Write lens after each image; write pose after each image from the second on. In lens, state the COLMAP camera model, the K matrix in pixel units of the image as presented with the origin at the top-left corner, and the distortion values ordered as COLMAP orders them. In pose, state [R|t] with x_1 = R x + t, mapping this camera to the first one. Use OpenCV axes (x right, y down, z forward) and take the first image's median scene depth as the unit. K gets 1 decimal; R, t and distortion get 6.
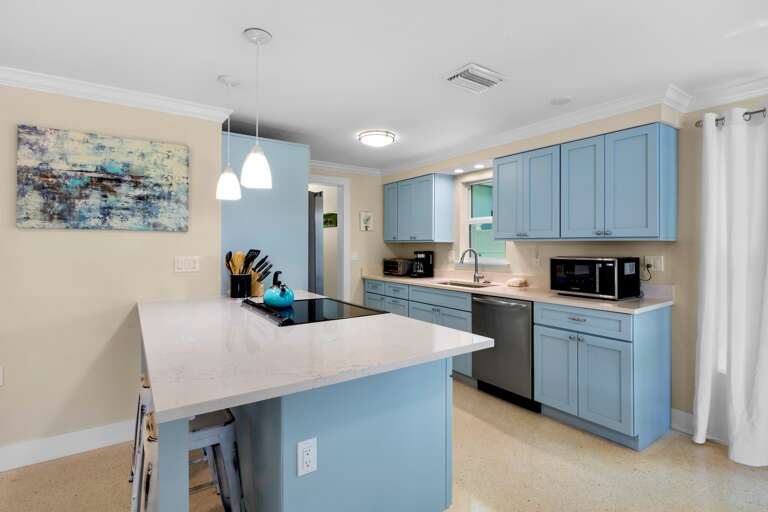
lens RADIAL K [[378.8, 0, 384.0], [0, 378.8, 244.7], [0, 0, 1]] dist [-0.007189, -0.001006]
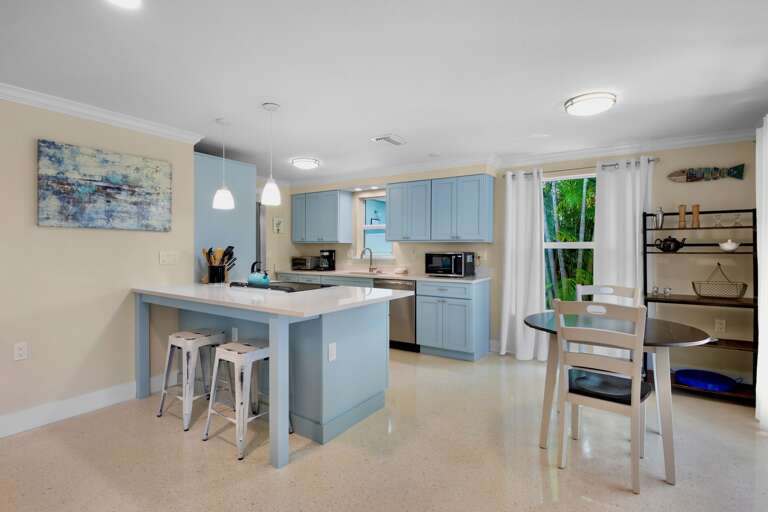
lens RADIAL K [[378.0, 0, 384.0], [0, 378.0, 256.0], [0, 0, 1]] dist [-0.001493, -0.000783]
pose [[0.929425, -0.004558, 0.368983, -0.340734], [-0.003510, 0.999769, 0.021193, 0.017885], [-0.368995, -0.020992, 0.929194, -0.444460]]
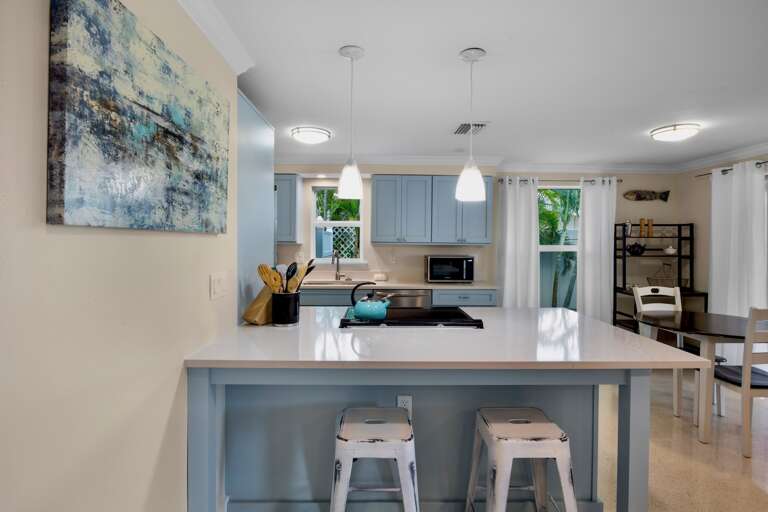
lens RADIAL K [[378.8, 0, 384.0], [0, 378.8, 244.7], [0, 0, 1]] dist [-0.007189, -0.001006]
pose [[0.556268, -0.003739, 0.830995, -0.946350], [-0.007493, 0.999927, 0.009514, -0.026749], [-0.830969, -0.011519, 0.556199, 0.439049]]
